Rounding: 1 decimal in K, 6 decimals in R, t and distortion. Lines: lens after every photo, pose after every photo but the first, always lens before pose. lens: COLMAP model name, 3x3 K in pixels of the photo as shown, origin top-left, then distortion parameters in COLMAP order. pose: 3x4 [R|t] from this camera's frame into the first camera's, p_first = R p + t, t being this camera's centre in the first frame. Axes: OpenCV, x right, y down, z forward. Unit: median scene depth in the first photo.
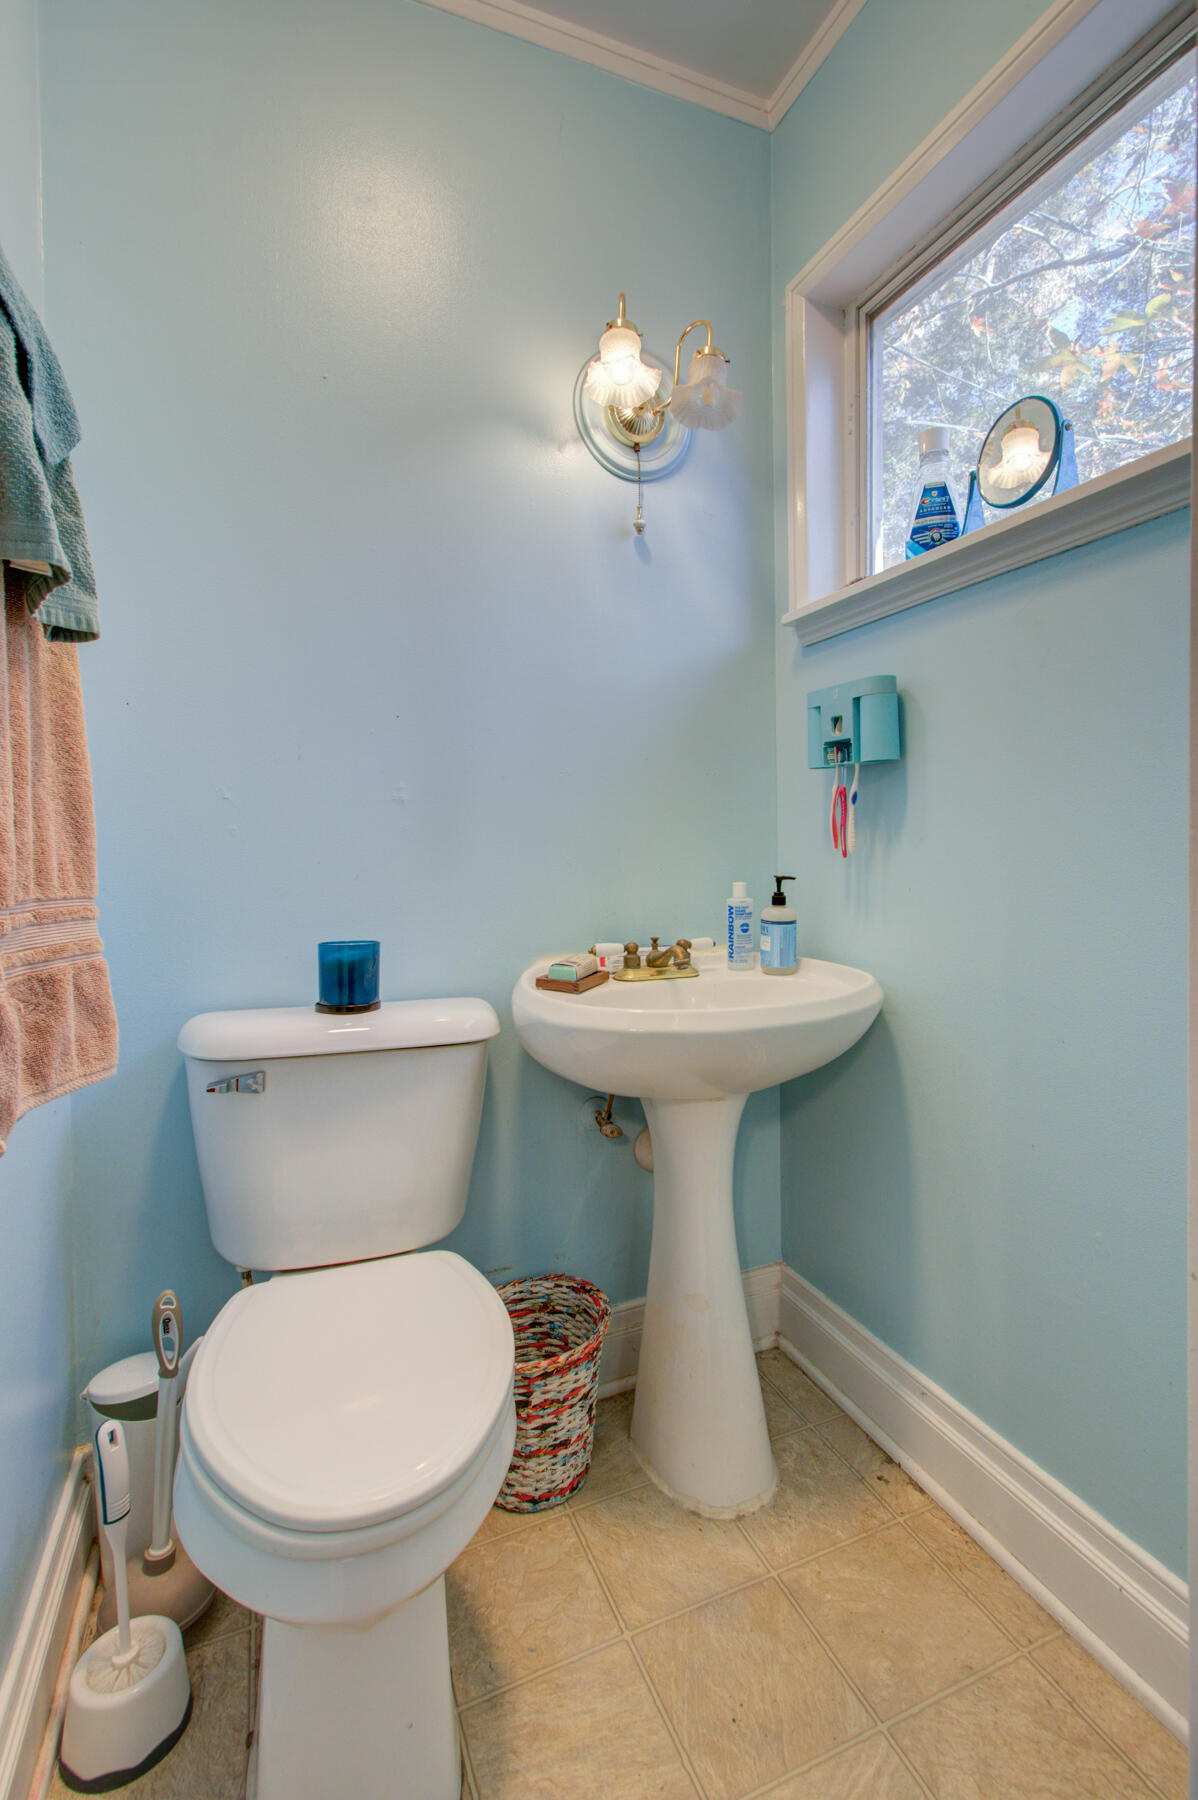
lens RADIAL K [[828.5, 0, 608.1], [0, 828.5, 889.5], [0, 0, 1]] dist [0.003978, 0.005292]
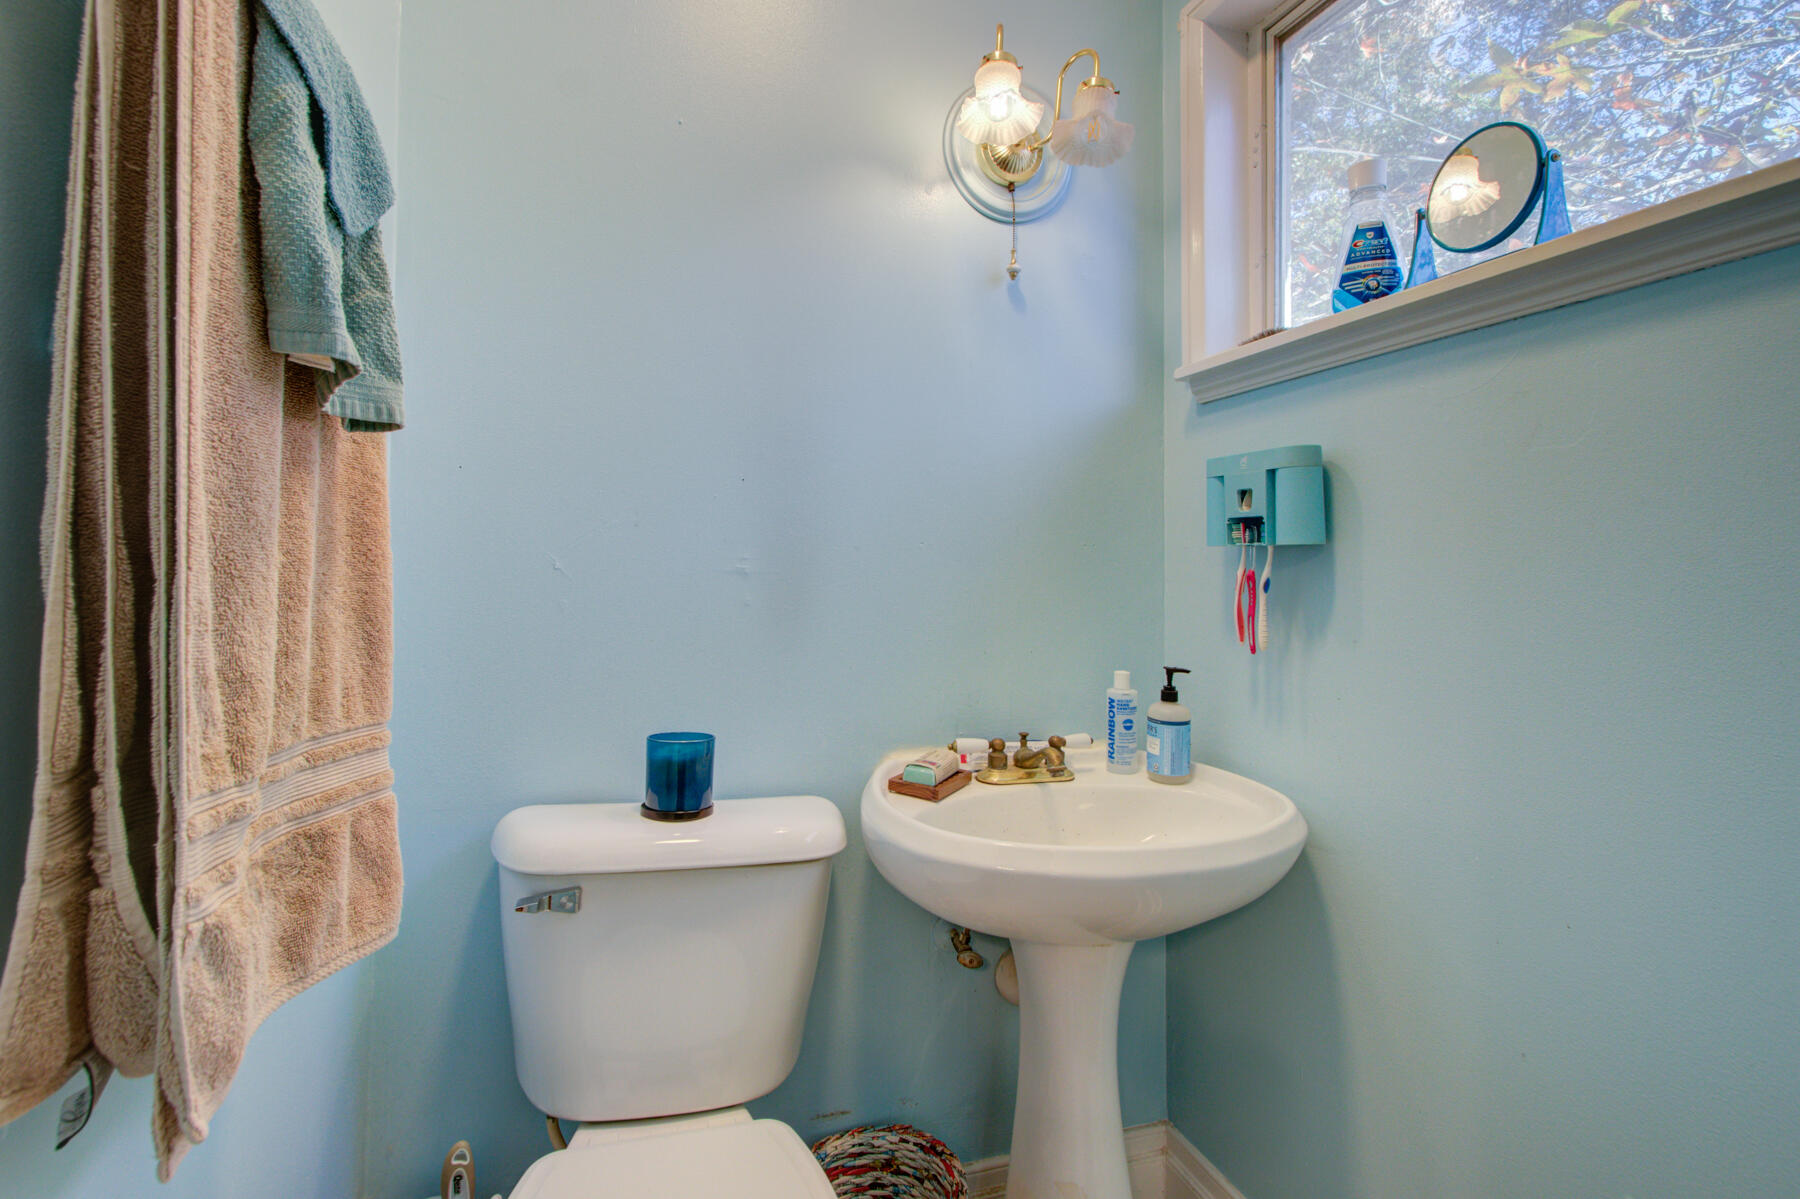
lens RADIAL K [[828.5, 0, 876.4], [0, 828.5, 564.4], [0, 0, 1]] dist [0.003978, 0.005292]
pose [[0.995802, 0.021841, -0.088886, -0.026998], [-0.026424, 0.998364, -0.050713, -0.078740], [0.087633, 0.052848, 0.994750, 0.117535]]
